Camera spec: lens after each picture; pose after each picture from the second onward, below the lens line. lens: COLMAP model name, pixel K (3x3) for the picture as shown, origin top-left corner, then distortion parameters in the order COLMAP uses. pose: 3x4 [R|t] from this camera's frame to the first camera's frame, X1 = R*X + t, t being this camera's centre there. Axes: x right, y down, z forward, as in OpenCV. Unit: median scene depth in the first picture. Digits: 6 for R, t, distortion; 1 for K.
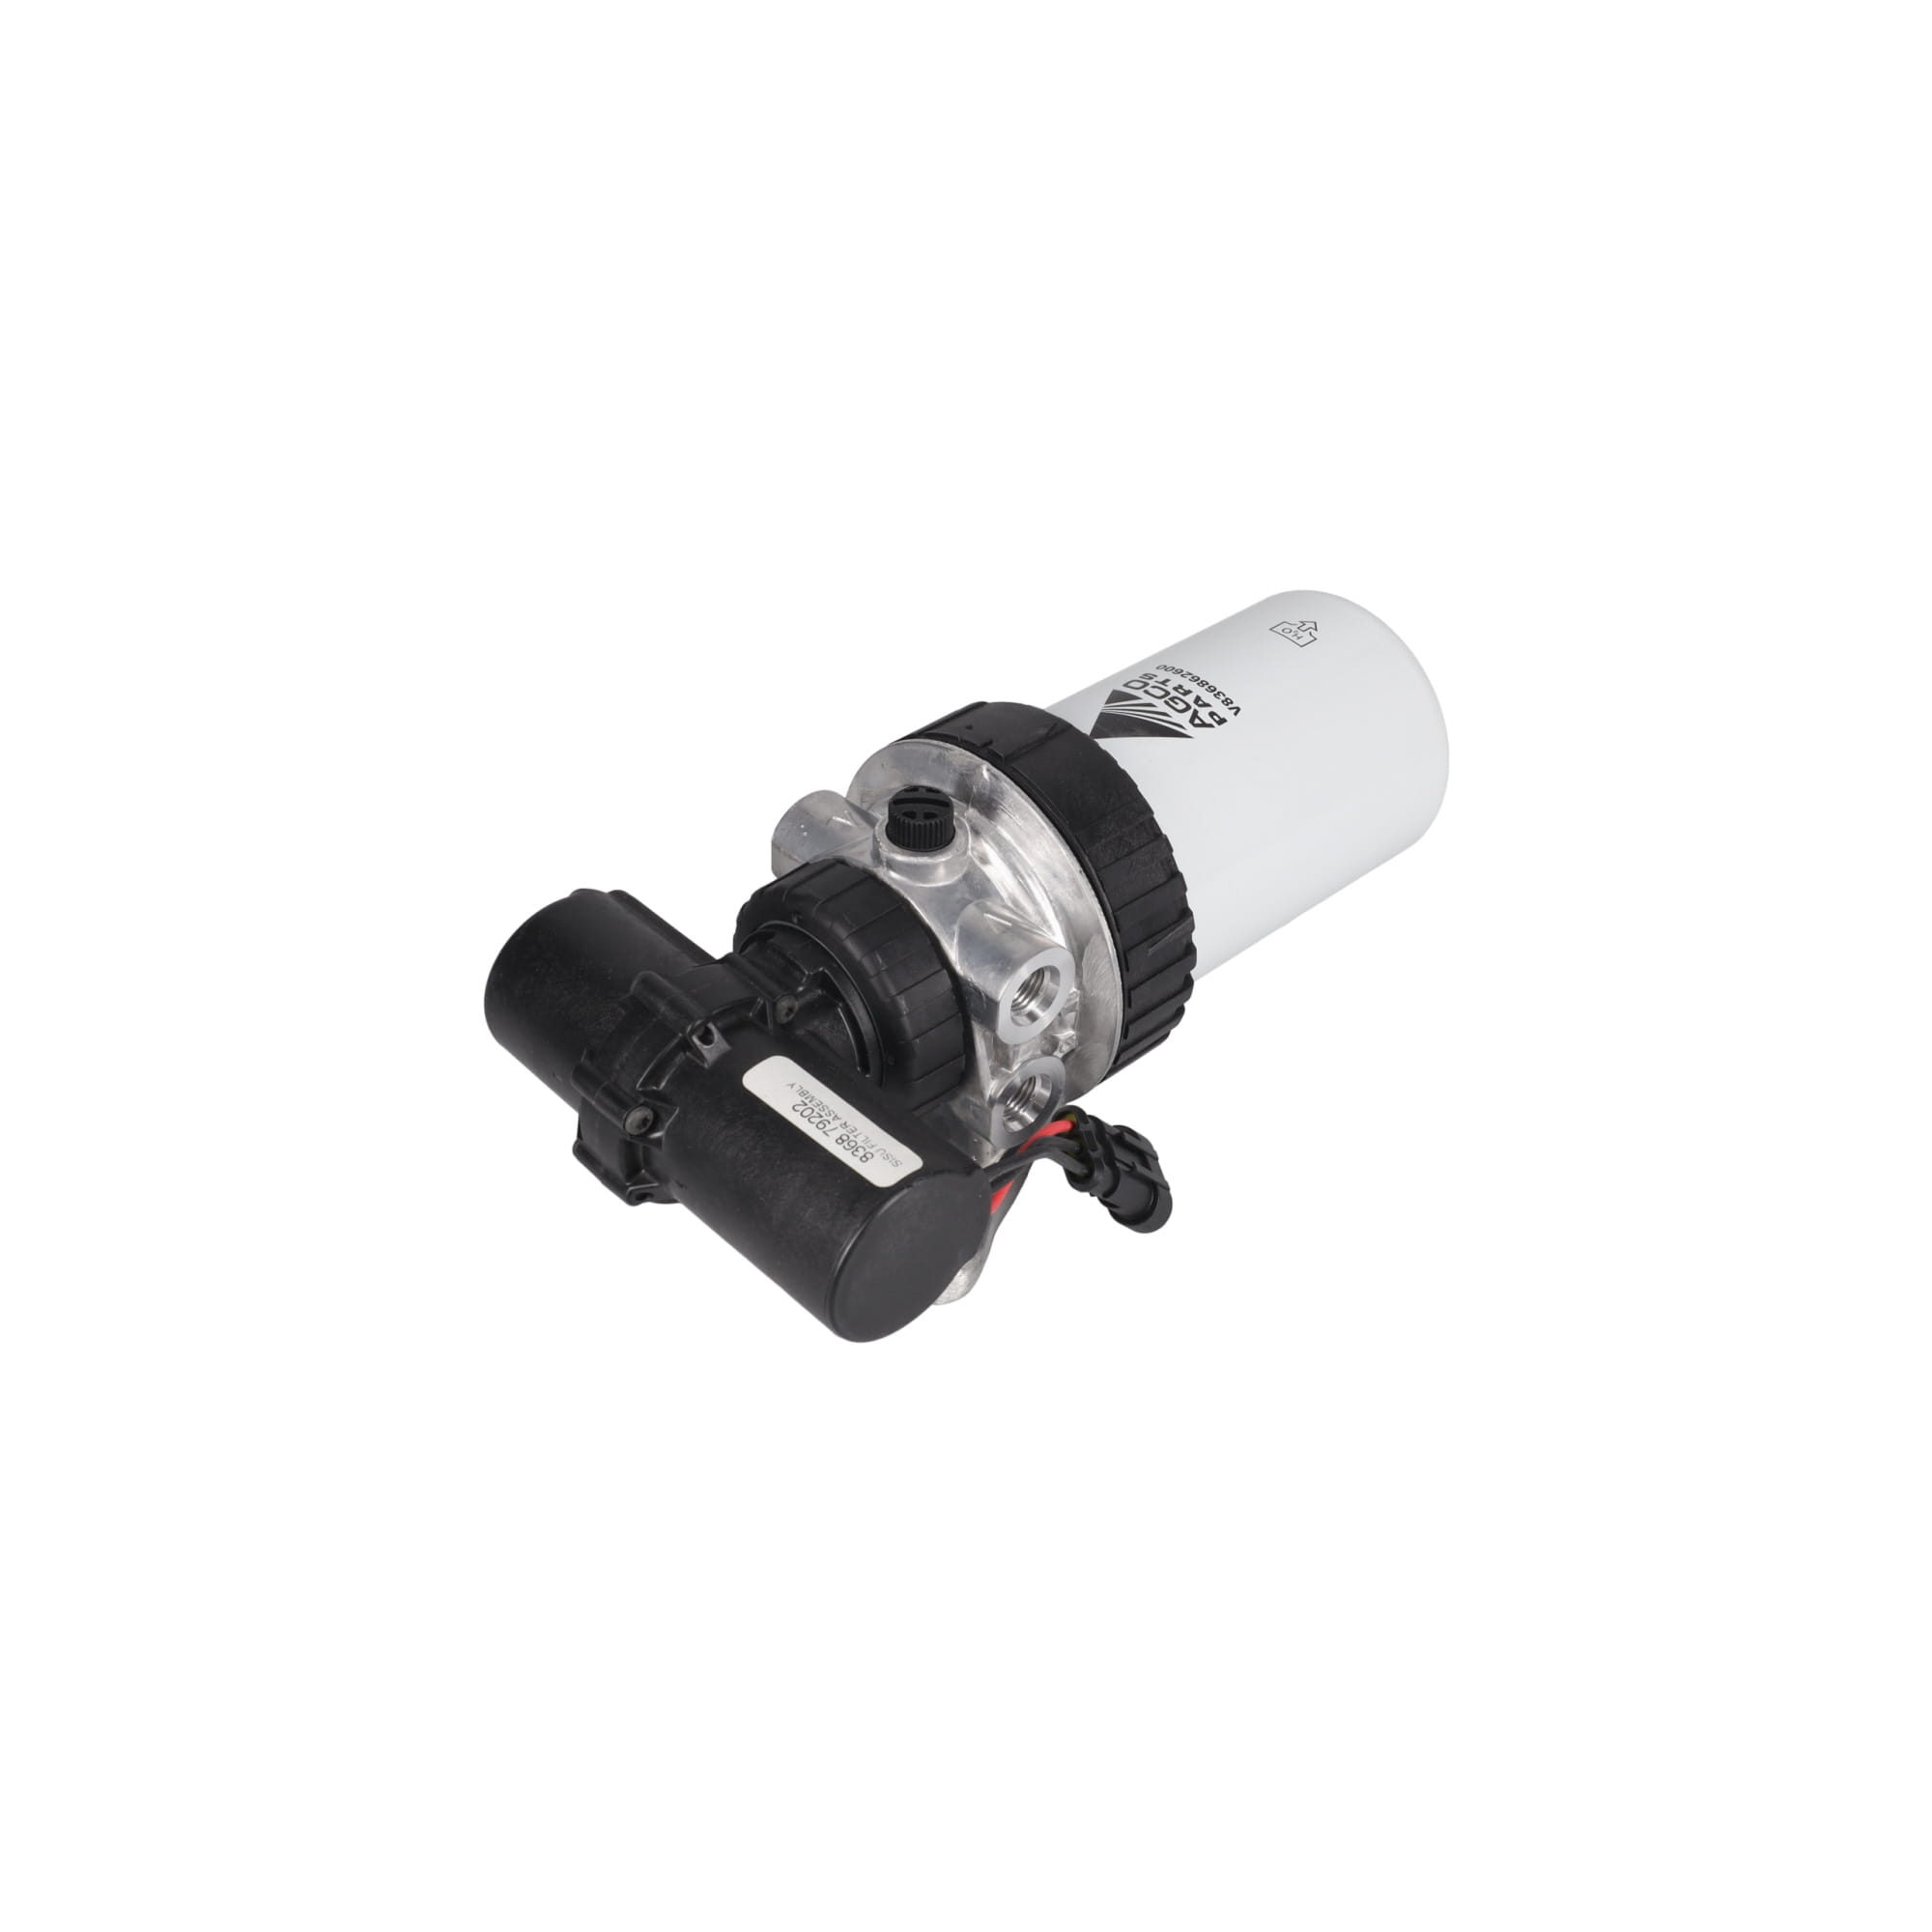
lens RADIAL K [[2420.1, 0, 968.1], [0, 2420.1, 964.7], [0, 0, 1]] dist [-0.021597, 0.000000]
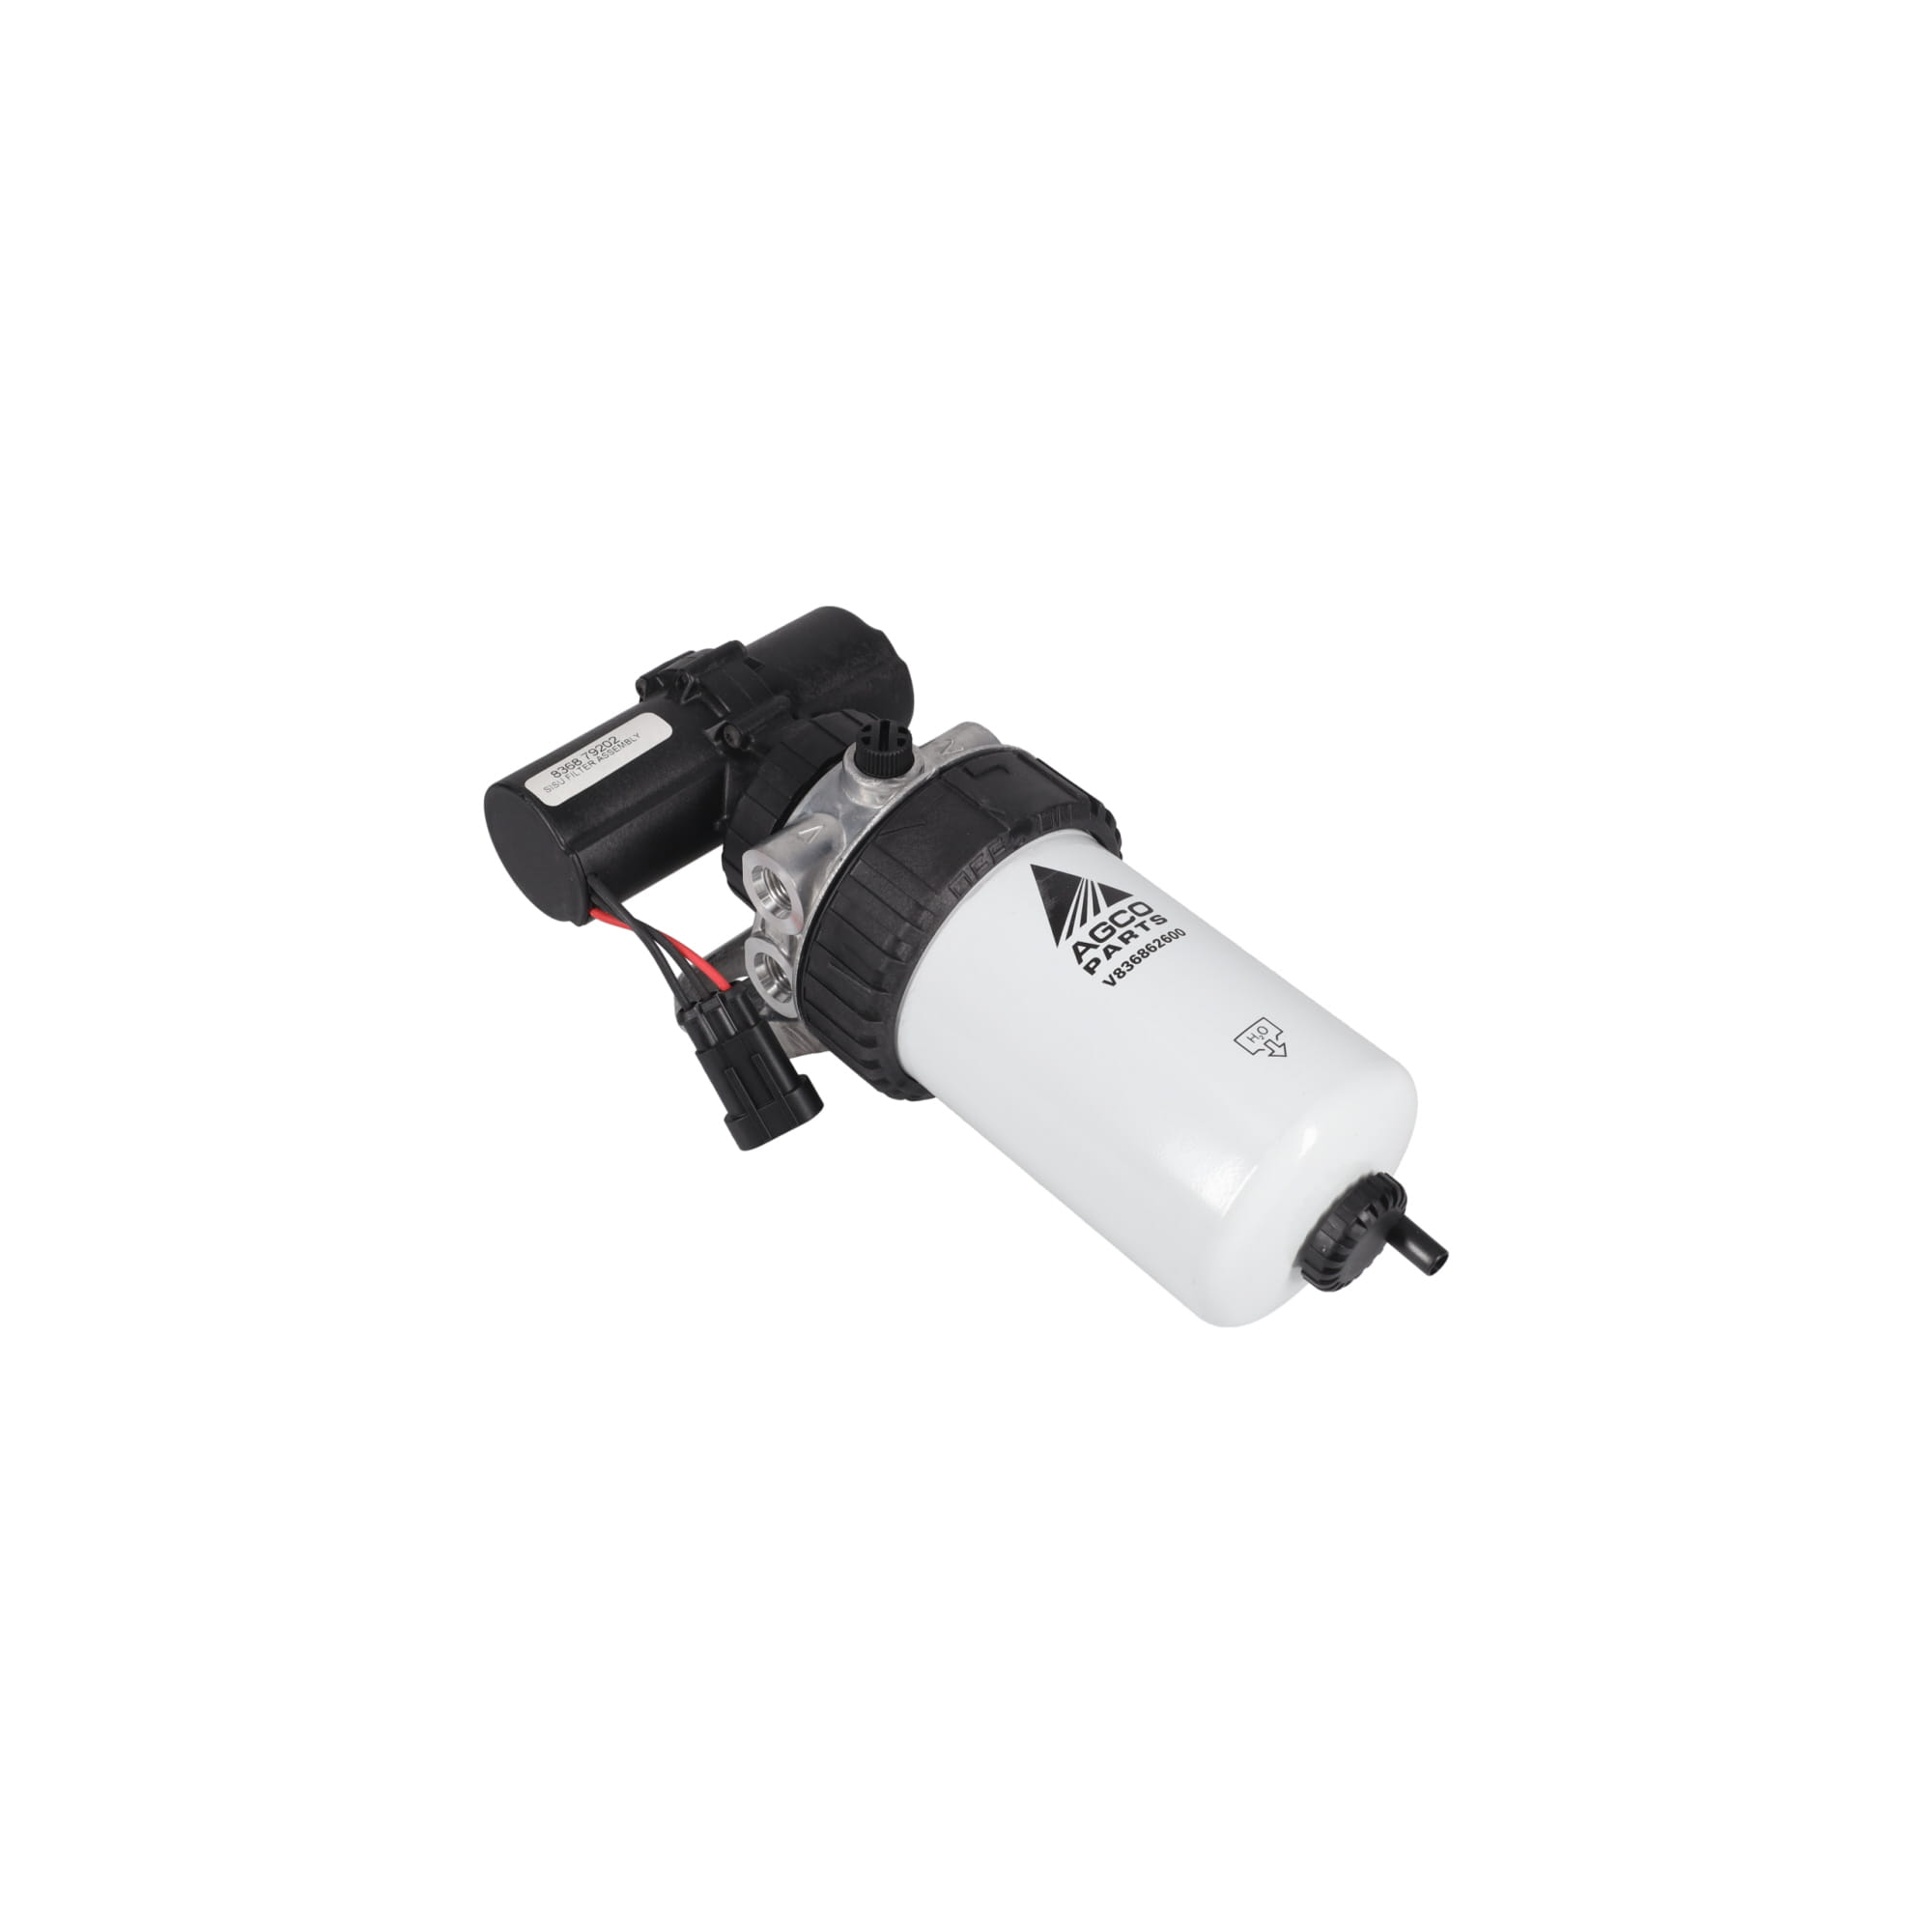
lens RADIAL K [[2135.9, 0, 969.1], [0, 2135.9, 974.2], [0, 0, 1]] dist [0.088387, 0.000000]
pose [[0.008146, 0.702982, -0.711161, 0.733452], [-0.672025, 0.530487, 0.516688, -0.522336], [0.740484, 0.473709, 0.476743, 0.544451]]
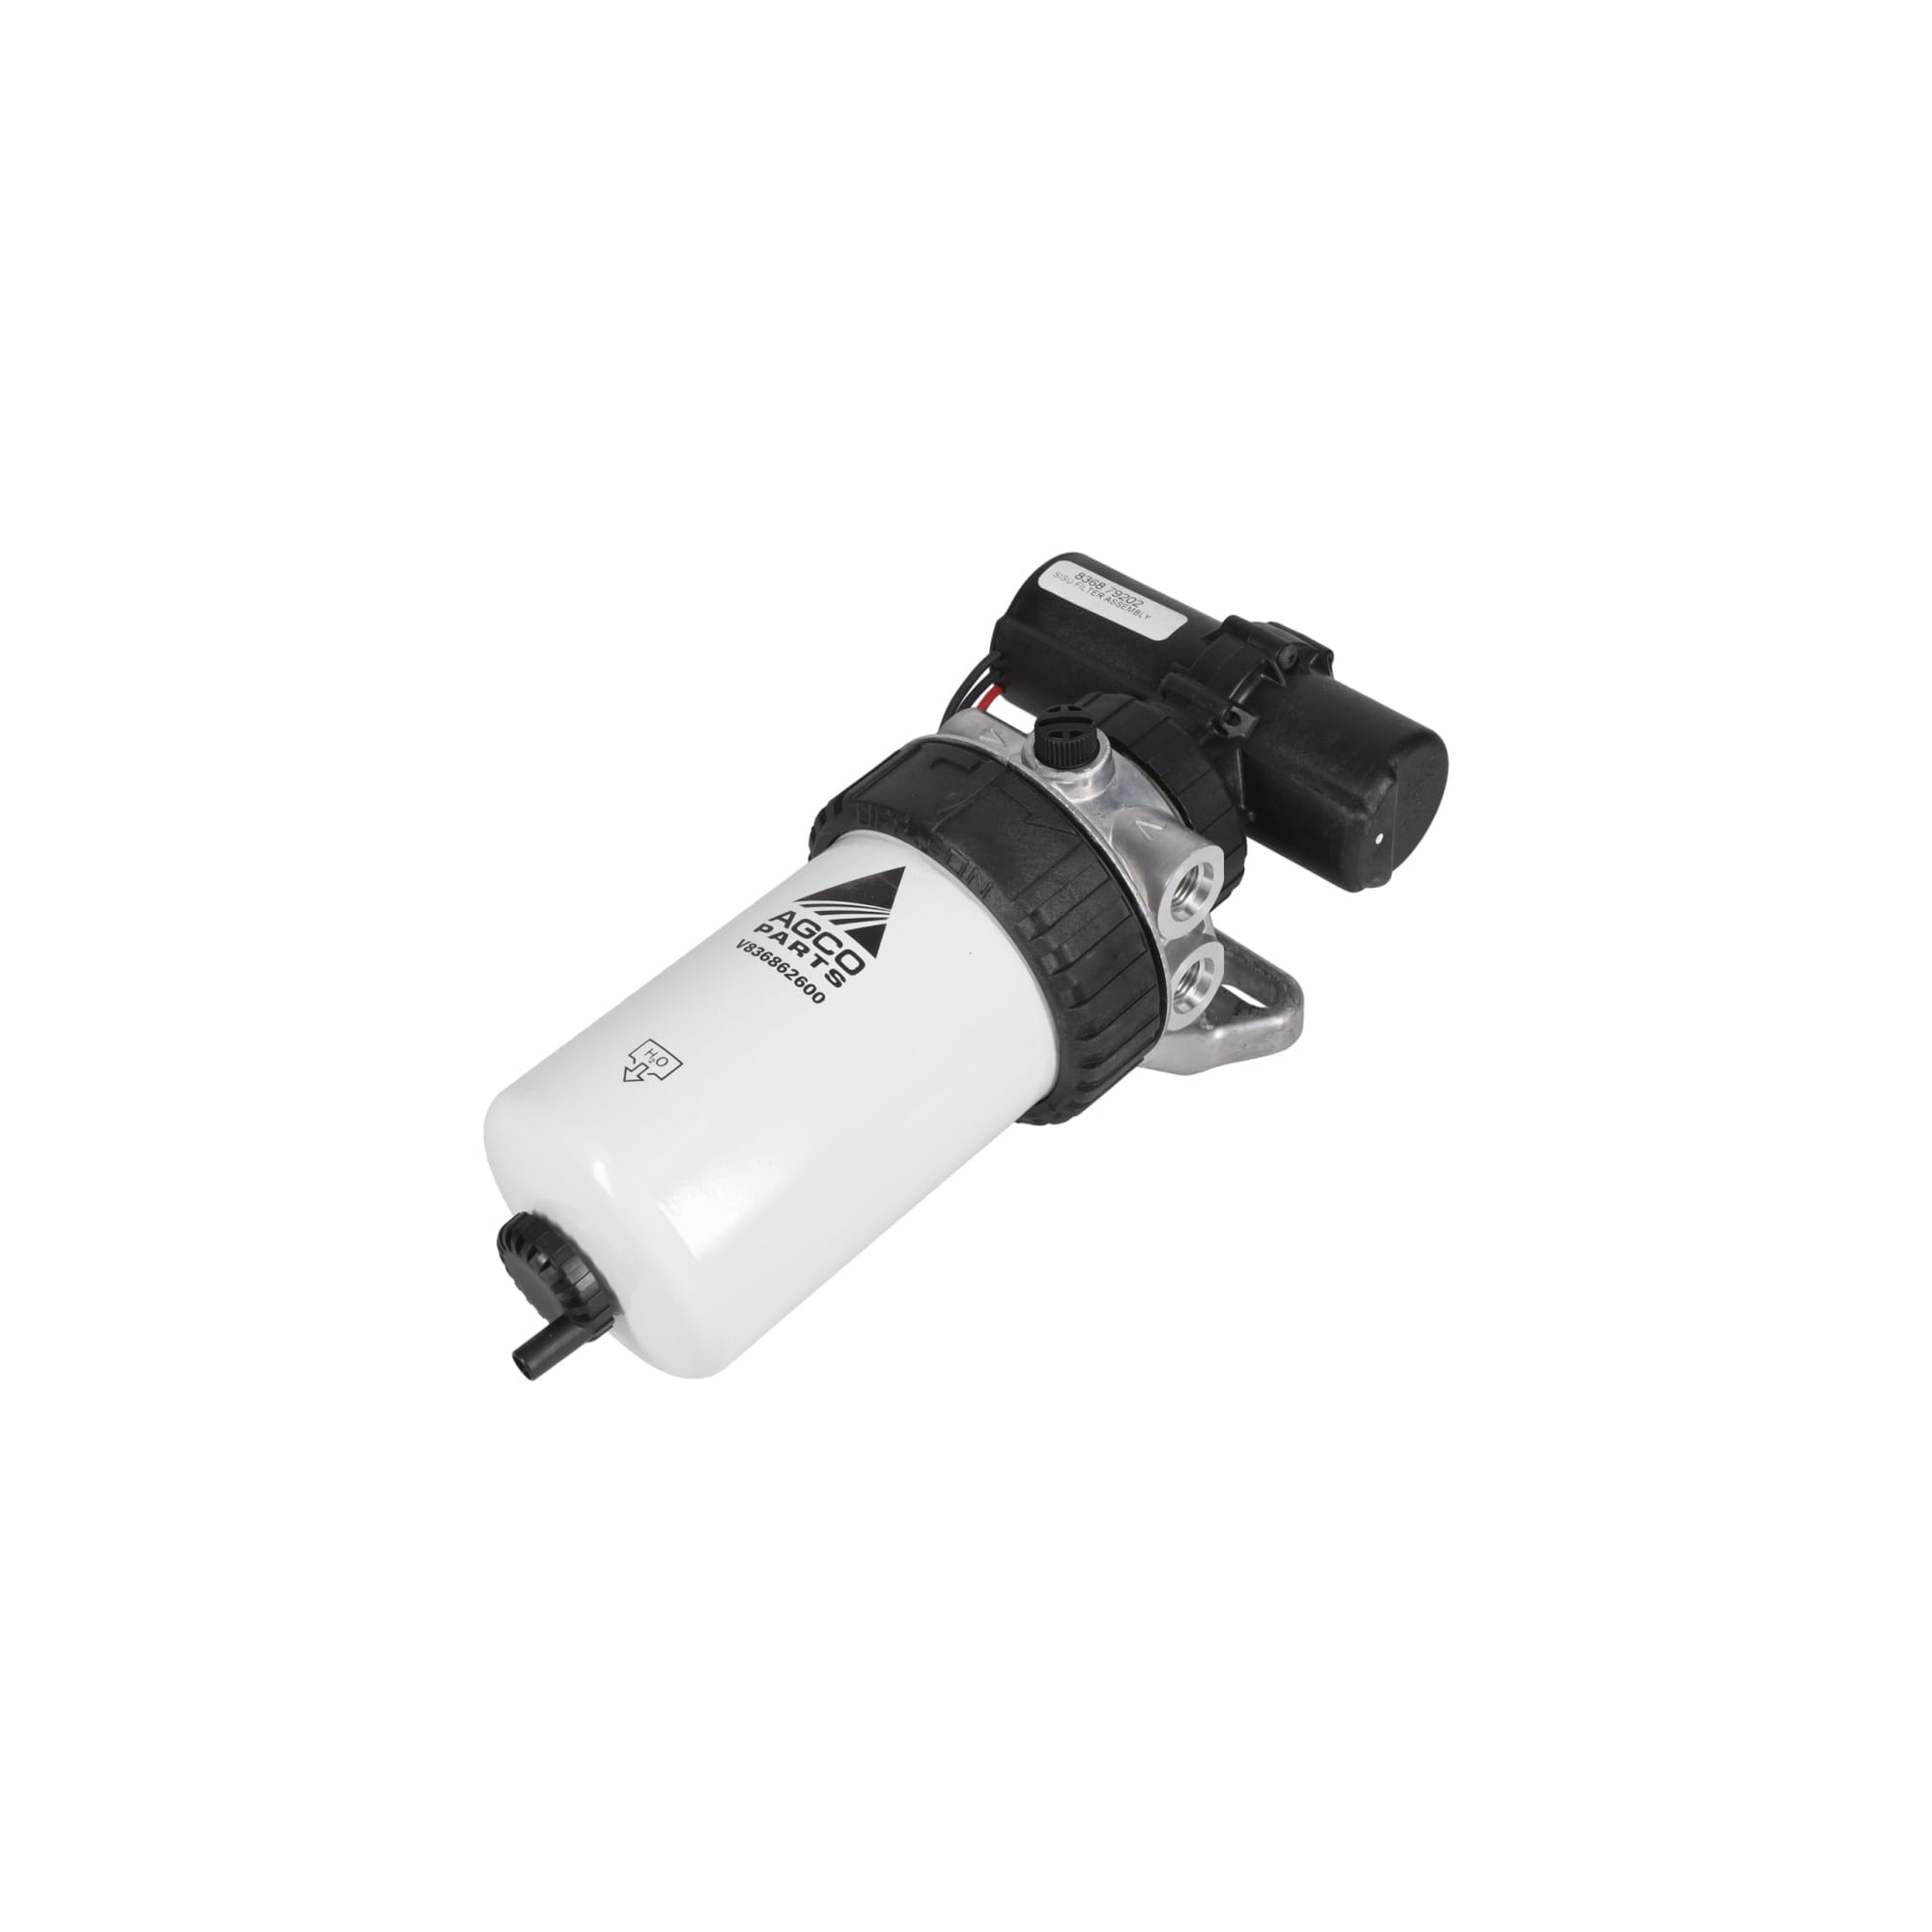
lens RADIAL K [[2420.1, 0, 961.7], [0, 2420.1, 966.1], [0, 0, 1]] dist [-0.021597, 0.000000]
pose [[-0.999082, 0.041704, -0.009785, 0.037504], [-0.006735, 0.072652, 0.997335, -1.022215], [0.042304, 0.996485, -0.072304, 1.085875]]
